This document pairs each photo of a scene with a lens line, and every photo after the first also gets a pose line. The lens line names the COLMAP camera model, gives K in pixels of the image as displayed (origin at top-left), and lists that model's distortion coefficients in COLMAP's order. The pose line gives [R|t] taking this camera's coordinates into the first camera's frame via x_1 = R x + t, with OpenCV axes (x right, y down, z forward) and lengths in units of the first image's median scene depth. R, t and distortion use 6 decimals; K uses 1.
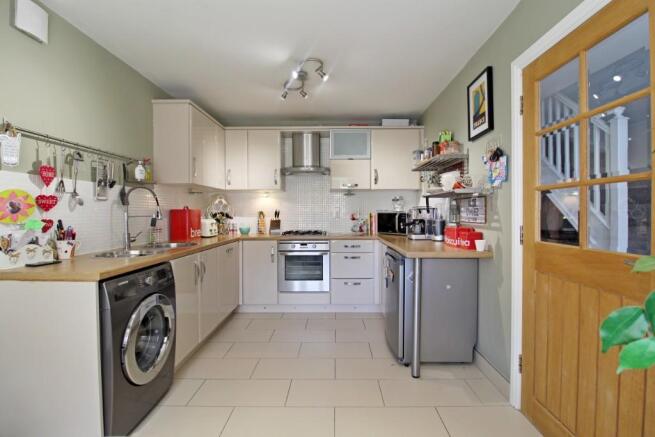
lens RADIAL K [[303.6, 0, 331.8], [0, 303.6, 215.7], [0, 0, 1]] dist [-0.002778, -0.013086]
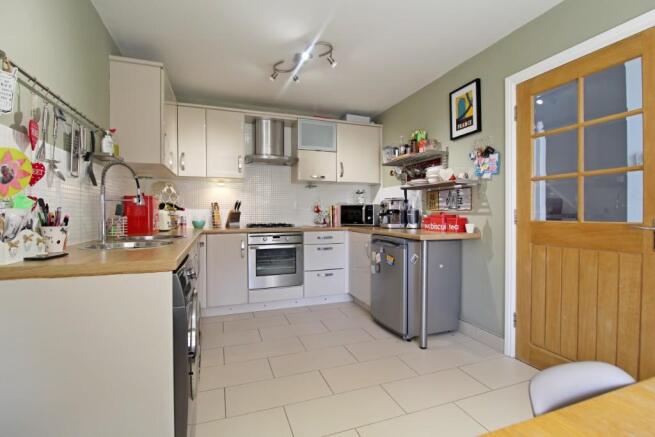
lens RADIAL K [[309.6, 0, 331.4], [0, 309.6, 216.3], [0, 0, 1]] dist [-0.001136, -0.014686]
pose [[0.934637, -0.002145, 0.355597, -0.409076], [0.002348, 0.999997, -0.000141, 0.045645], [-0.355596, 0.000966, 0.934639, 0.057585]]
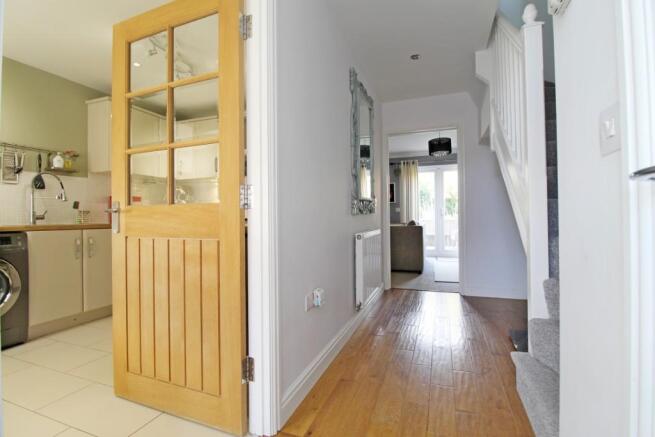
lens RADIAL K [[303.6, 0, 331.8], [0, 303.6, 215.7], [0, 0, 1]] dist [-0.002778, -0.013086]
pose [[0.943249, -0.005766, -0.332035, 0.820675], [0.001226, 0.999903, -0.013882, 0.091184], [0.332083, 0.012687, 0.943165, 0.276482]]
